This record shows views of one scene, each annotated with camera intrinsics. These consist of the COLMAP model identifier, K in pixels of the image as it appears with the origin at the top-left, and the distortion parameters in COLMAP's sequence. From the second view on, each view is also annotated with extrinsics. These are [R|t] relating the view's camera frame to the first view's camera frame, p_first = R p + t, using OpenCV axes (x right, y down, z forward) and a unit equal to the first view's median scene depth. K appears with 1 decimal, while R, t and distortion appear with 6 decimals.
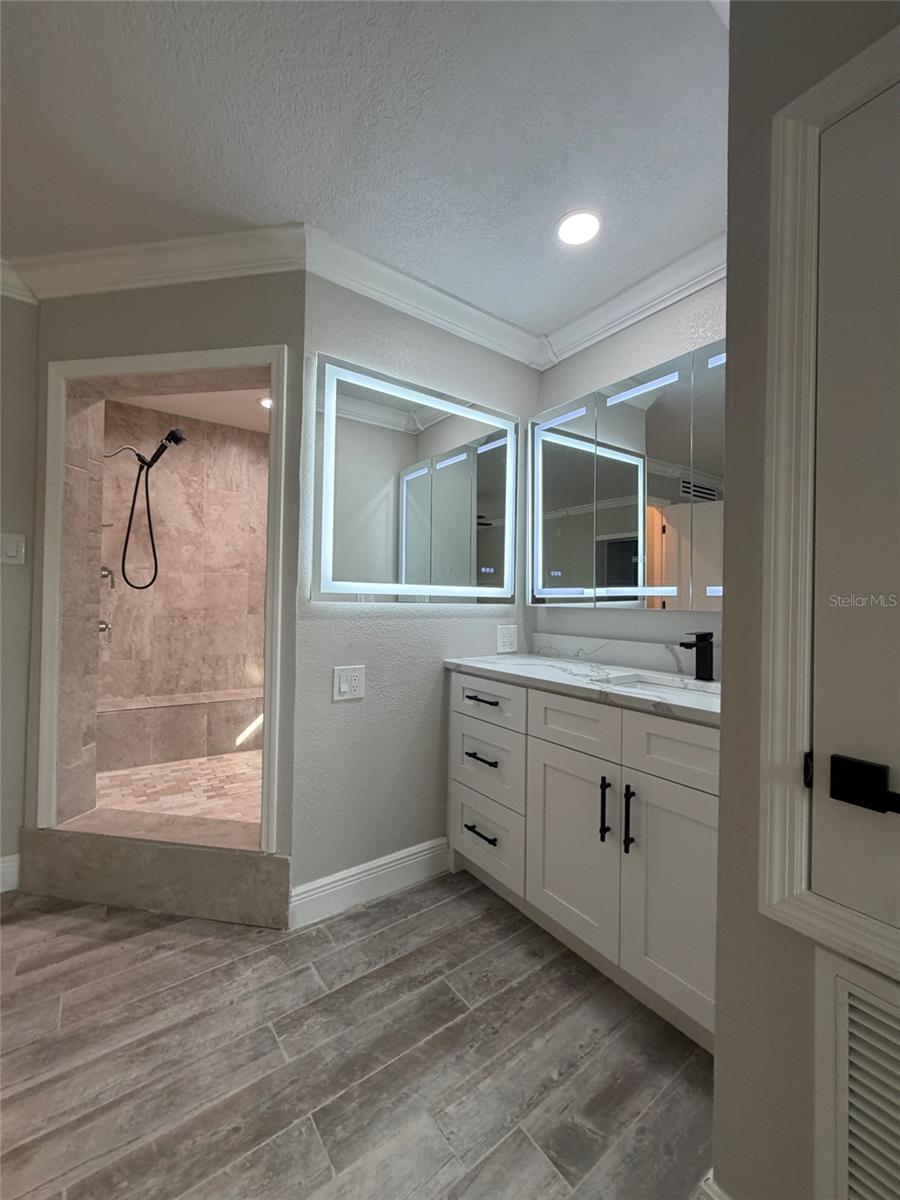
lens RADIAL K [[478.5, 0, 452.8], [0, 478.5, 597.4], [0, 0, 1]] dist [-0.001607, -0.000029]
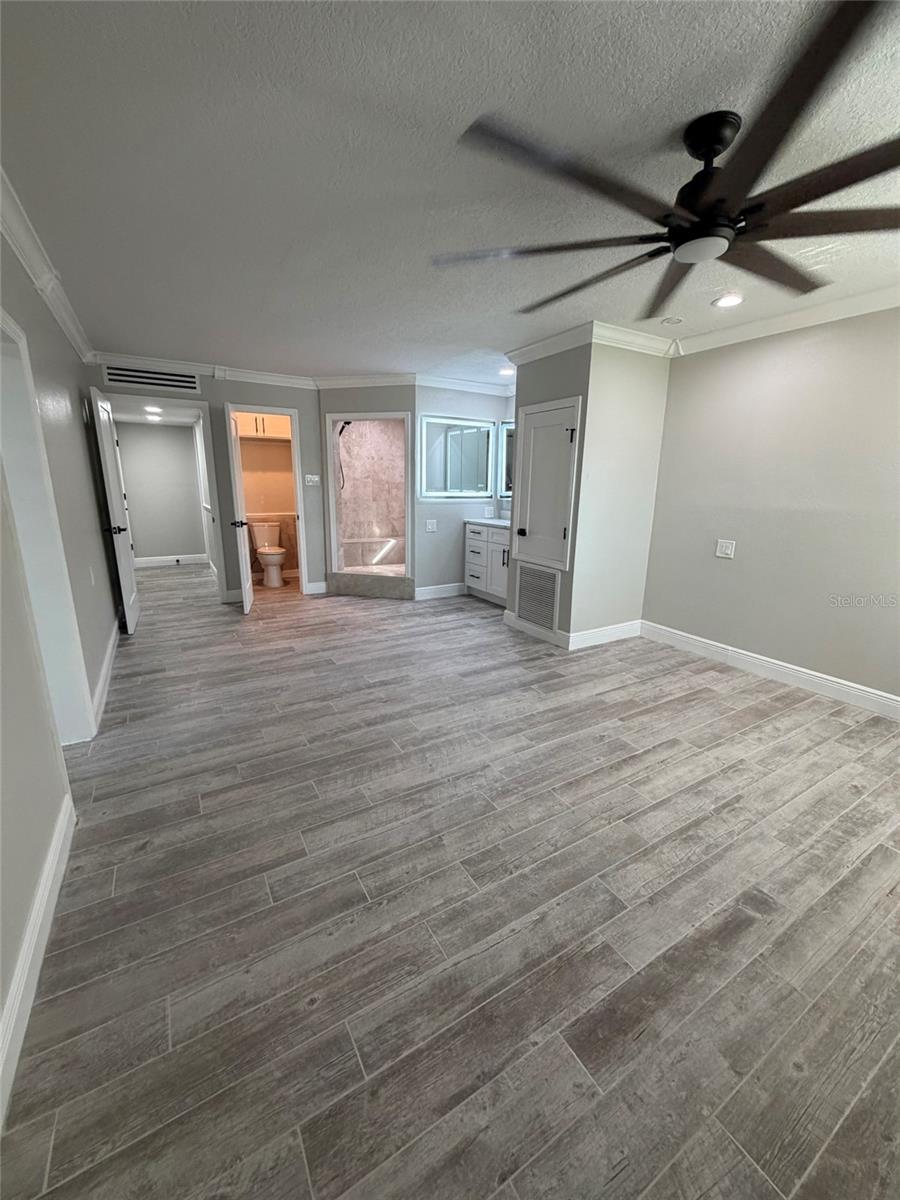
lens RADIAL K [[478.5, 0, 452.8], [0, 478.5, 597.4], [0, 0, 1]] dist [-0.001607, -0.000029]
pose [[0.995627, 0.019464, -0.091363, 0.131123], [0.003018, 0.970838, 0.239717, -0.069493], [0.093364, -0.238944, 0.966534, -1.295647]]
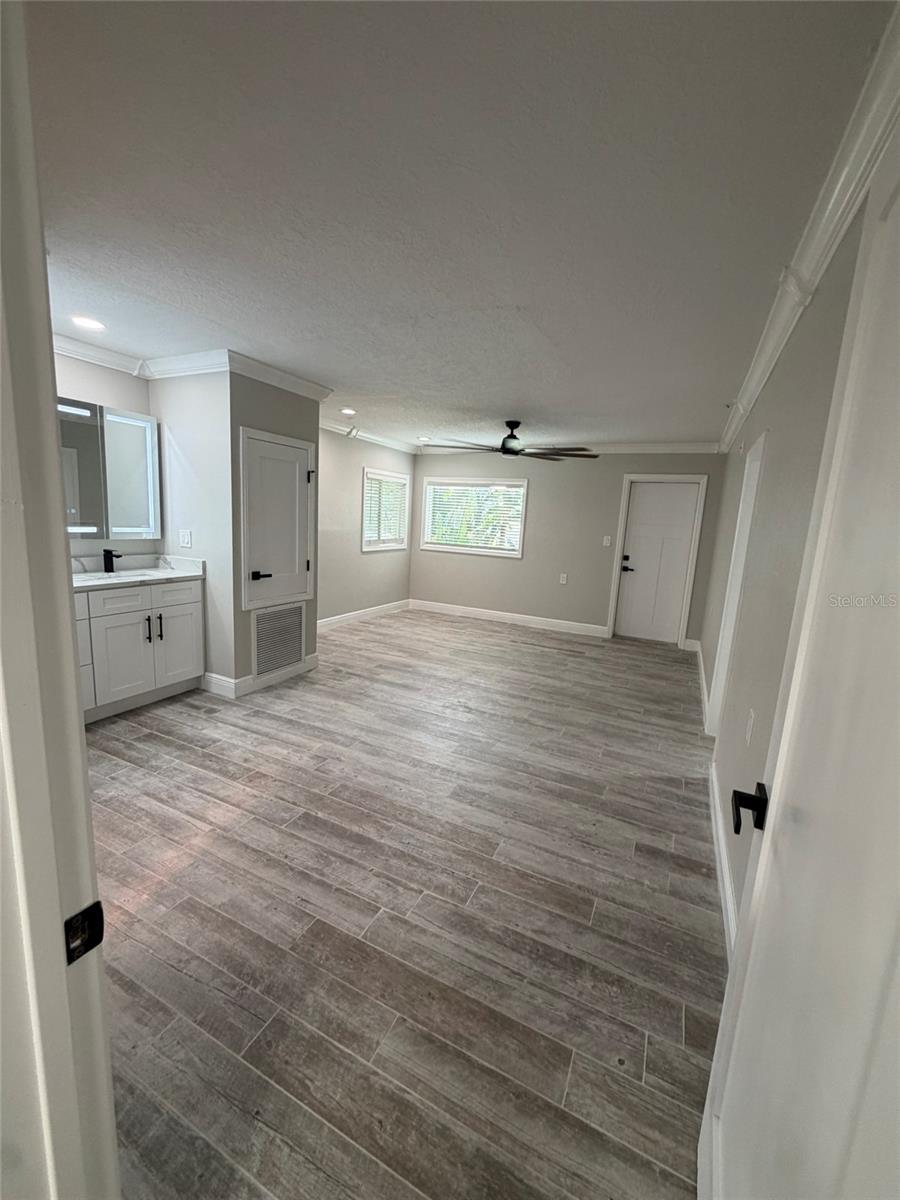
lens RADIAL K [[478.5, 0, 452.8], [0, 478.5, 597.4], [0, 0, 1]] dist [-0.001607, -0.000029]
pose [[-0.465775, -0.188934, 0.864498, -1.158661], [-0.069108, 0.981724, 0.177319, -0.112053], [-0.882200, 0.022848, -0.470320, 0.382927]]
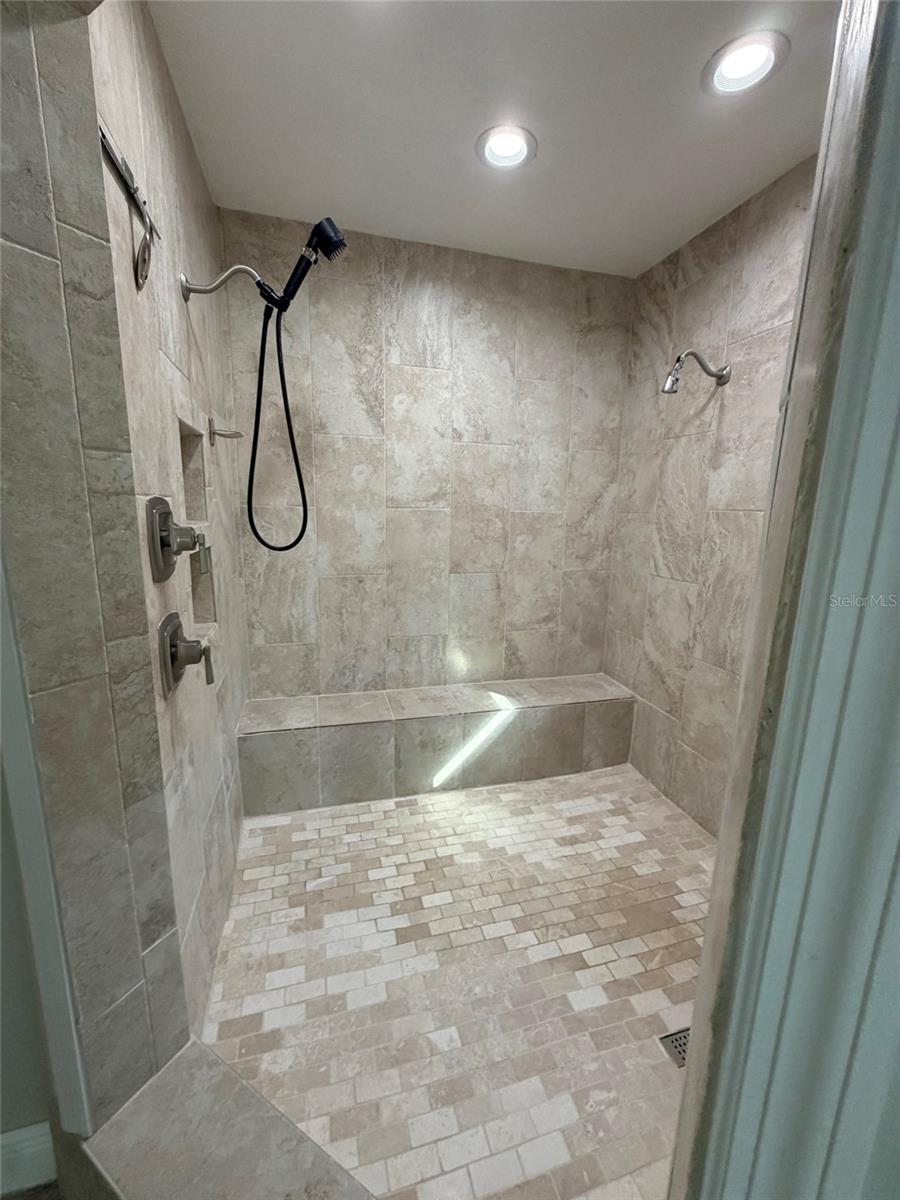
lens RADIAL K [[478.5, 0, 452.8], [0, 478.5, 597.4], [0, 0, 1]] dist [-0.001607, -0.000029]
pose [[0.937708, 0.069540, -0.340394, -0.260891], [-0.004688, 0.982207, 0.187743, -0.067502], [0.347393, -0.174452, 0.921349, 0.520850]]
